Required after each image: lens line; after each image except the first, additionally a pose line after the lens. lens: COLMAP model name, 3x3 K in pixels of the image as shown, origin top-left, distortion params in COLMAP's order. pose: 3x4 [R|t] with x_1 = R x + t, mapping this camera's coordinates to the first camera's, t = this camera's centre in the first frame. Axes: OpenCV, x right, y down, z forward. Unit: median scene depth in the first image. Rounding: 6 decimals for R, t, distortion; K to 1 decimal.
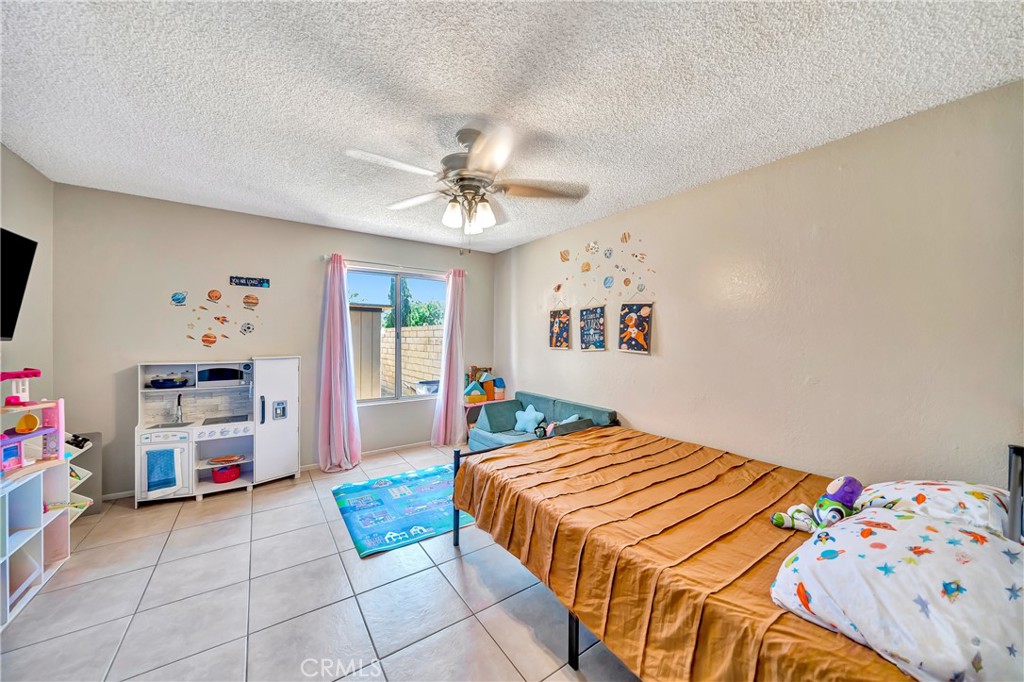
lens RADIAL K [[359.1, 0, 501.3], [0, 359.1, 340.6], [0, 0, 1]] dist [-0.004301, -0.000022]
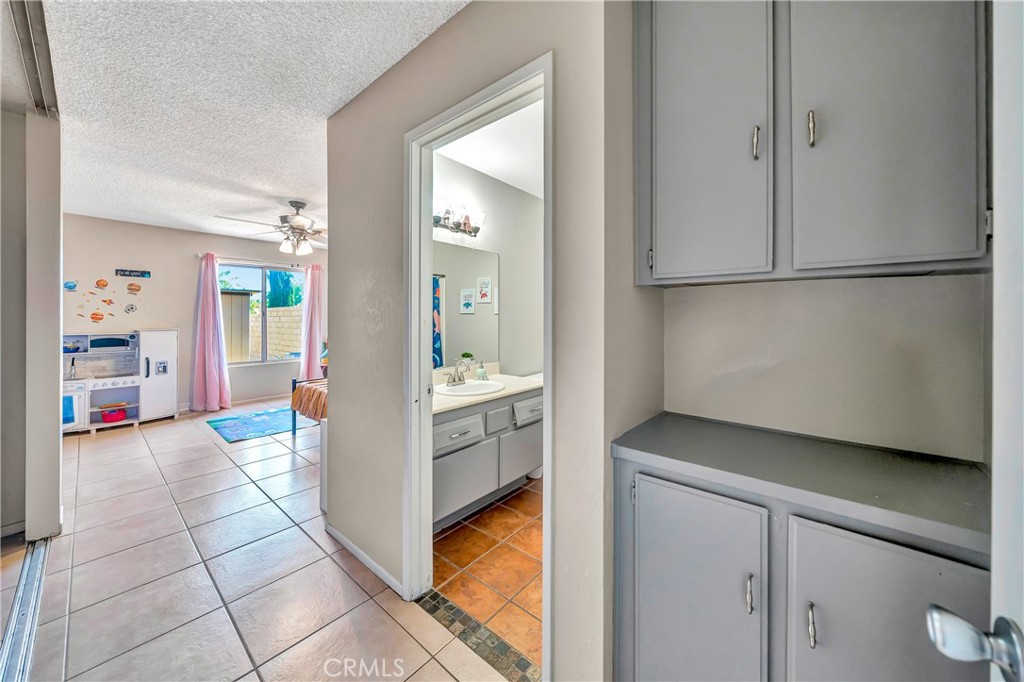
lens RADIAL K [[359.1, 0, 504.9], [0, 359.1, 316.4], [0, 0, 1]] dist [-0.004301, -0.000022]
pose [[0.966628, -0.009849, 0.255995, 0.312943], [0.013666, 0.999820, -0.013134, 0.033931], [-0.255820, 0.016194, 0.966589, -0.682253]]
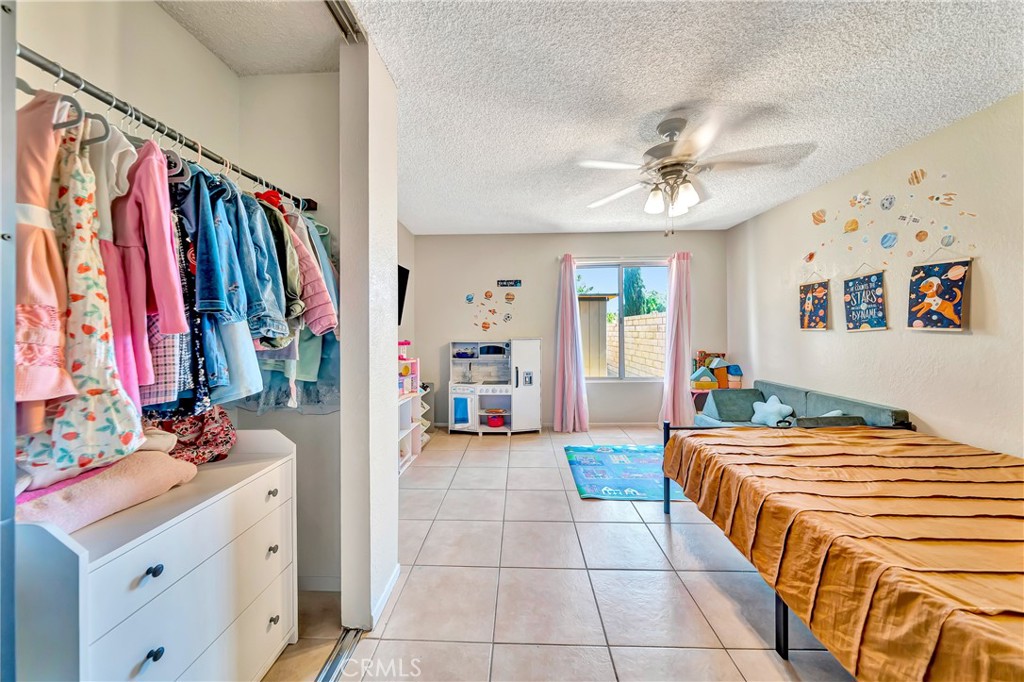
lens RADIAL K [[359.1, 0, 507.6], [0, 359.1, 327.2], [0, 0, 1]] dist [-0.004301, -0.000022]
pose [[0.804974, -0.020096, -0.592970, 0.104770], [0.007184, 0.999683, -0.024126, 0.039089], [0.593267, 0.015161, 0.804863, -0.102082]]
